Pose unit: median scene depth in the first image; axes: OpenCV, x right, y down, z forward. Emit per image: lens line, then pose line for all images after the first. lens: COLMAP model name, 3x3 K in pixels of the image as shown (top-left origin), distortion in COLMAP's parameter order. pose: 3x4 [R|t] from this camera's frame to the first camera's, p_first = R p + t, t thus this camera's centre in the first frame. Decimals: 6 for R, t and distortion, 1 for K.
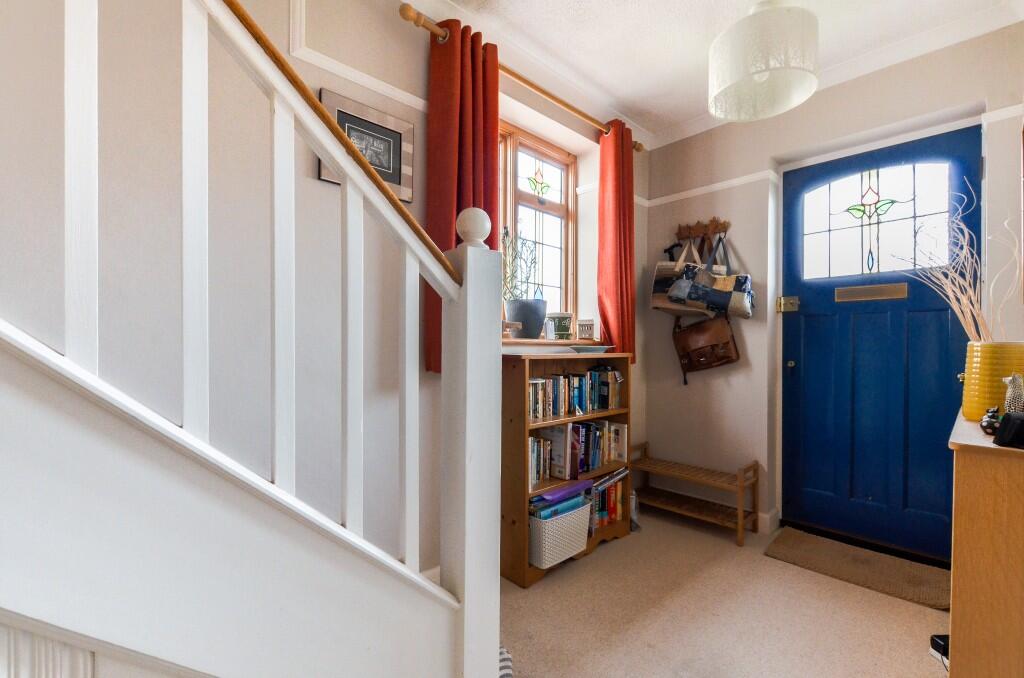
lens RADIAL K [[437.5, 0, 525.5], [0, 437.5, 340.8], [0, 0, 1]] dist [0.009566, -0.004161]
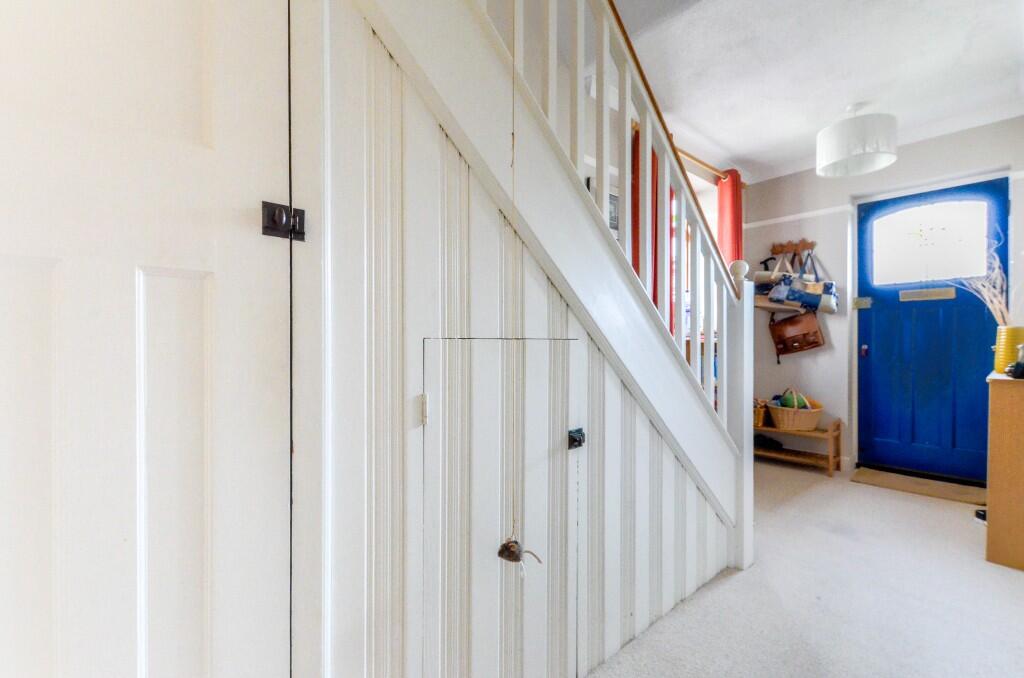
lens RADIAL K [[453.2, 0, 512.0], [0, 453.2, 339.0], [0, 0, 1]] dist [0.001590, -0.000143]
pose [[0.999213, -0.005787, -0.039240, -0.426043], [0.005833, 0.999982, 0.001066, 0.019761], [0.039233, -0.001294, 0.999229, -0.439547]]
